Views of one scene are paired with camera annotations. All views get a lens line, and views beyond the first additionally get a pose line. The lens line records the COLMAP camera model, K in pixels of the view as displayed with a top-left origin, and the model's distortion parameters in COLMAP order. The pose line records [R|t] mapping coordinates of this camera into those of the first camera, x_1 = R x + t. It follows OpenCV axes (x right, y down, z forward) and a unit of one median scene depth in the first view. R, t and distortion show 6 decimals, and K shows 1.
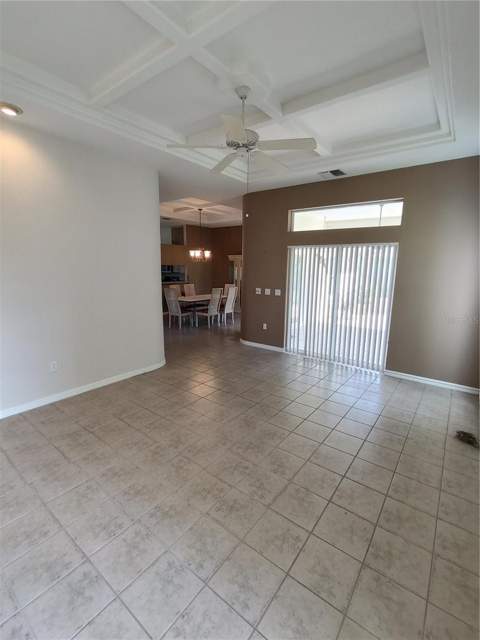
lens RADIAL K [[291.8, 0, 240.0], [0, 291.8, 320.0], [0, 0, 1]] dist [0.000840, 0.000368]
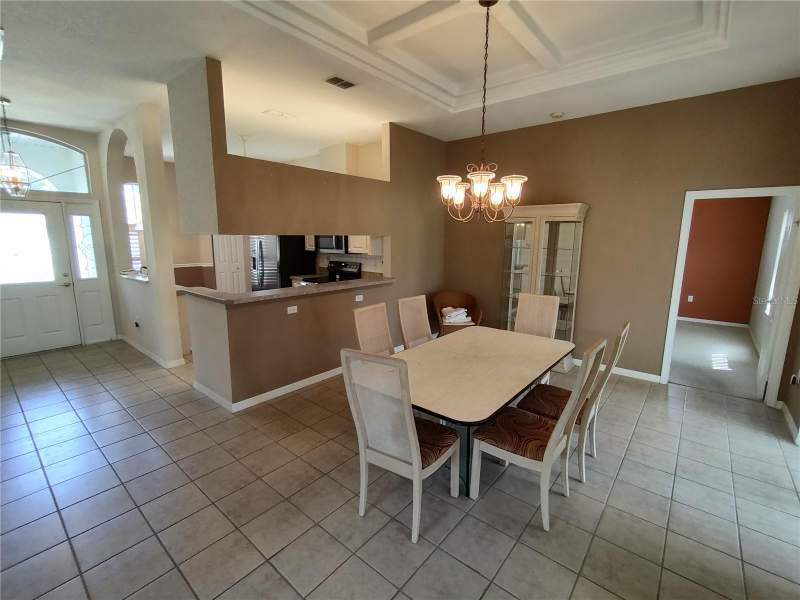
lens RADIAL K [[364.8, 0, 400.0], [0, 364.8, 300.0], [0, 0, 1]] dist [0.000840, 0.000368]
pose [[0.999218, -0.001471, -0.039500, -0.196741], [0.001252, 0.999984, -0.005564, -0.134957], [0.039507, 0.005510, 0.999204, 0.705452]]
